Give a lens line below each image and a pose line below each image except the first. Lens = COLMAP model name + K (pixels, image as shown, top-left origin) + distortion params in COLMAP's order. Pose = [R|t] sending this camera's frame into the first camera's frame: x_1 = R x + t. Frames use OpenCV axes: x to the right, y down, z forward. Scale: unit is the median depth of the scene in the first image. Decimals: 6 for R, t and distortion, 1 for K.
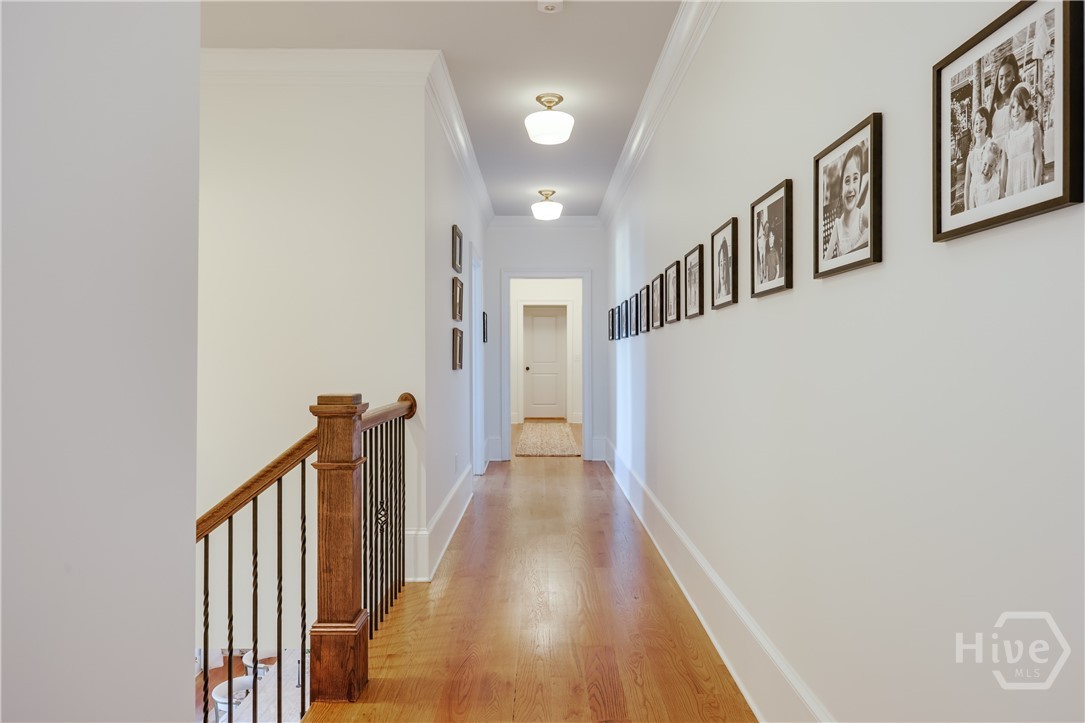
lens RADIAL K [[526.3, 0, 542.6], [0, 526.3, 361.3], [0, 0, 1]] dist [0.000259, -0.000052]
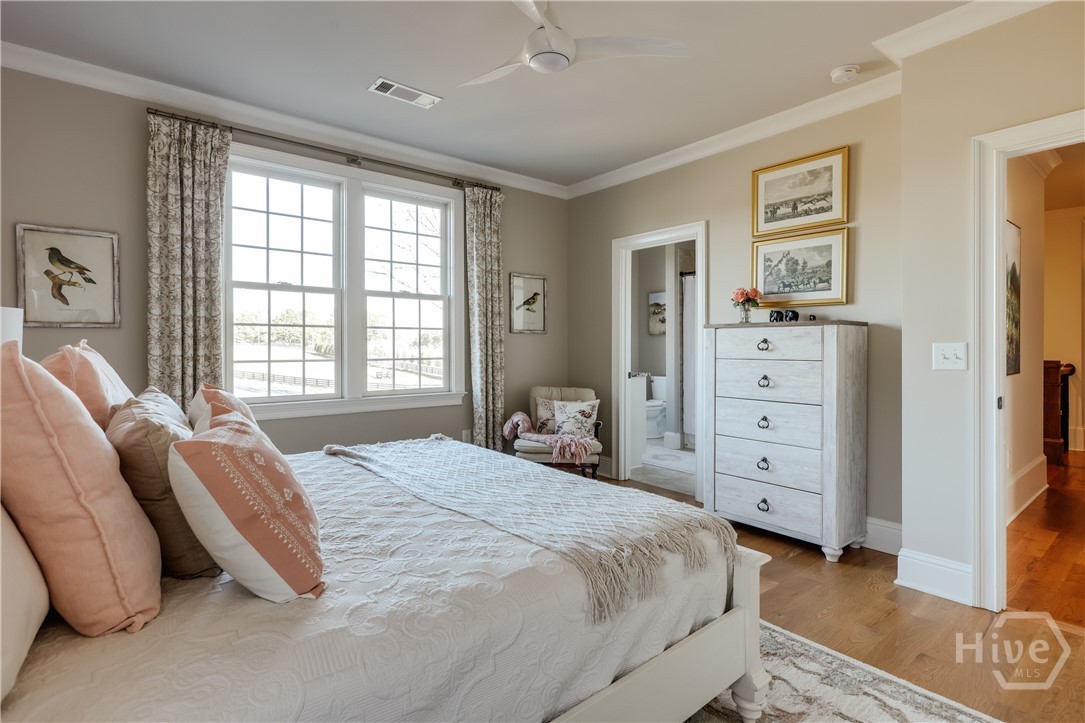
lens RADIAL K [[526.3, 0, 541.5], [0, 526.3, 357.8], [0, 0, 1]] dist [0.000259, -0.000052]
pose [[0.628359, 0.000223, -0.777923, 0.062841], [0.008873, 0.999933, 0.007454, 0.002296], [0.777873, -0.011586, 0.628315, -2.051174]]
